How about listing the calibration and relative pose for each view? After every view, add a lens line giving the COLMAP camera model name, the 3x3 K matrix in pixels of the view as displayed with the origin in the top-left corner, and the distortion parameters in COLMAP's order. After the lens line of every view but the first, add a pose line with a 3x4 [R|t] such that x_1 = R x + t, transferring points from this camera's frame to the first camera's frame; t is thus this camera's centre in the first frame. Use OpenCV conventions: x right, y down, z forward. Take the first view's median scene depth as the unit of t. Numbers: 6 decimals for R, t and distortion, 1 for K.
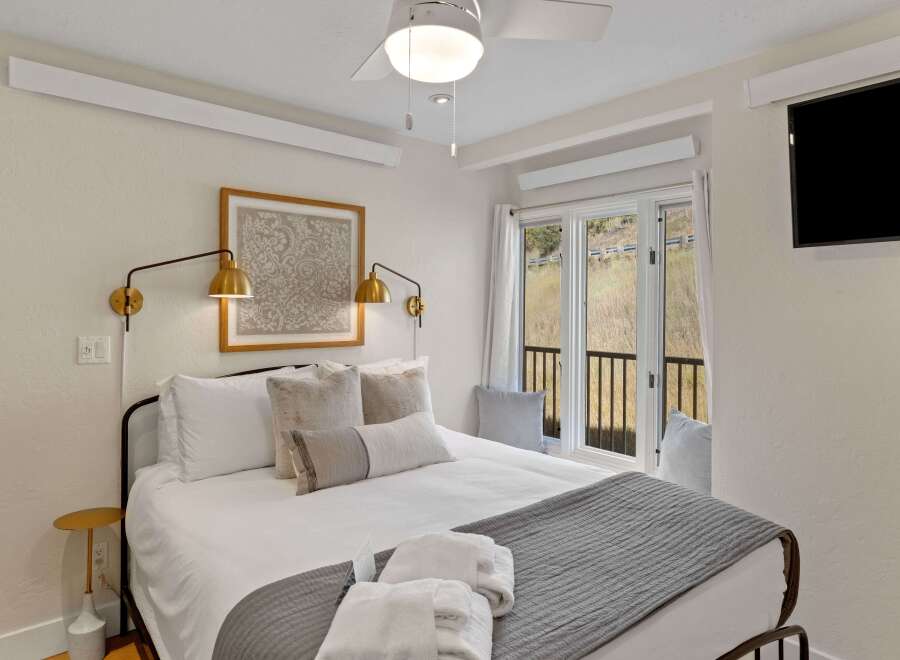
lens RADIAL K [[548.4, 0, 449.4], [0, 548.4, 318.0], [0, 0, 1]] dist [0.000658, 0.000901]
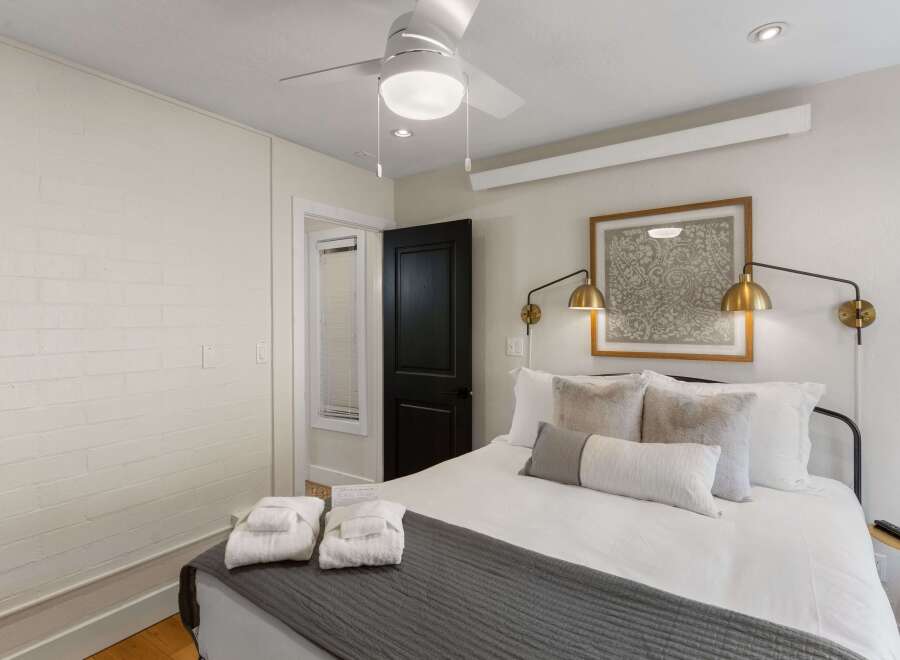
lens RADIAL K [[488.0, 0, 455.2], [0, 488.0, 324.0], [0, 0, 1]] dist [0.001893, 0.001349]
pose [[0.238240, 0.002689, -0.971203, 0.506706], [-0.015752, 0.999875, -0.001095, -0.000256], [0.971079, 0.015560, 0.238253, 0.425930]]
